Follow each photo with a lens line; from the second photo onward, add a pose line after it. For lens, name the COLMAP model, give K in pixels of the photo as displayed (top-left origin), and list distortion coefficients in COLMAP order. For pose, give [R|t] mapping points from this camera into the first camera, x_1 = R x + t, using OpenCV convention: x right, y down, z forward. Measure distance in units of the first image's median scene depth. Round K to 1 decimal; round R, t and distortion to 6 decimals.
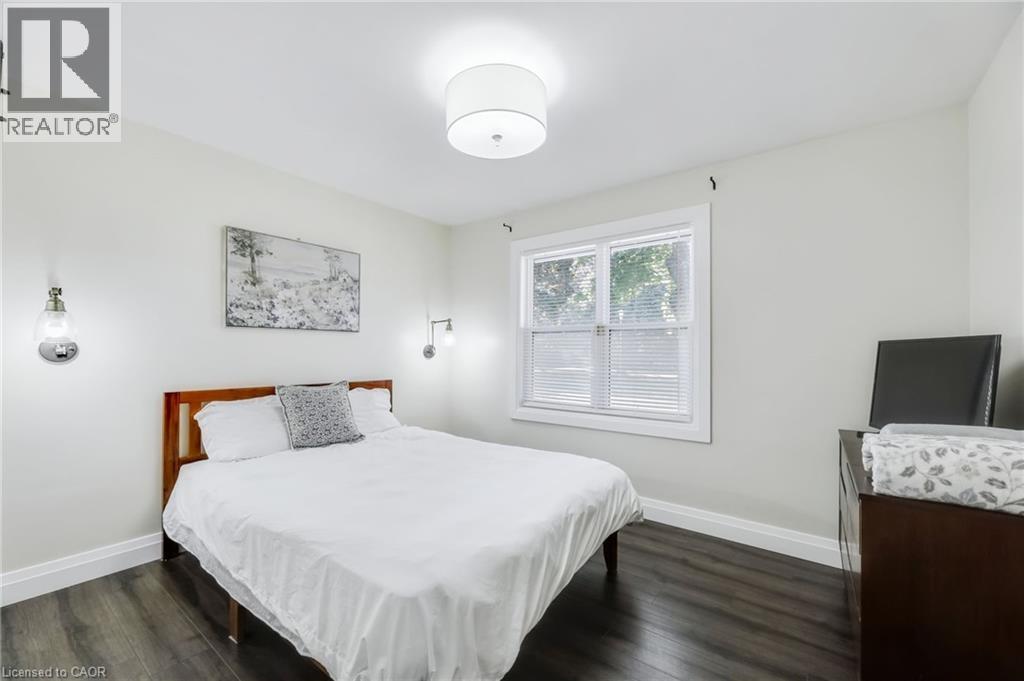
lens RADIAL K [[415.4, 0, 510.7], [0, 415.4, 344.9], [0, 0, 1]] dist [-0.006737, -0.000046]
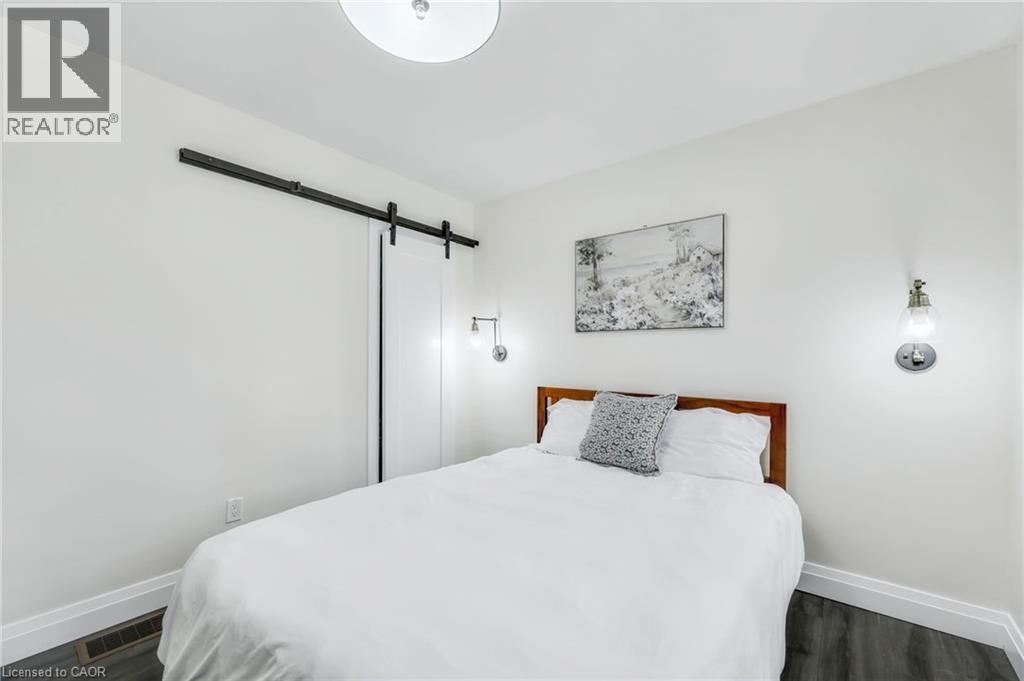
lens RADIAL K [[415.4, 0, 501.6], [0, 415.4, 352.8], [0, 0, 1]] dist [-0.006737, -0.000046]
pose [[-0.034984, -0.008950, -0.999348, 0.382978], [0.008134, 0.999924, -0.009240, 0.016887], [0.999355, -0.008452, -0.034908, 0.757322]]
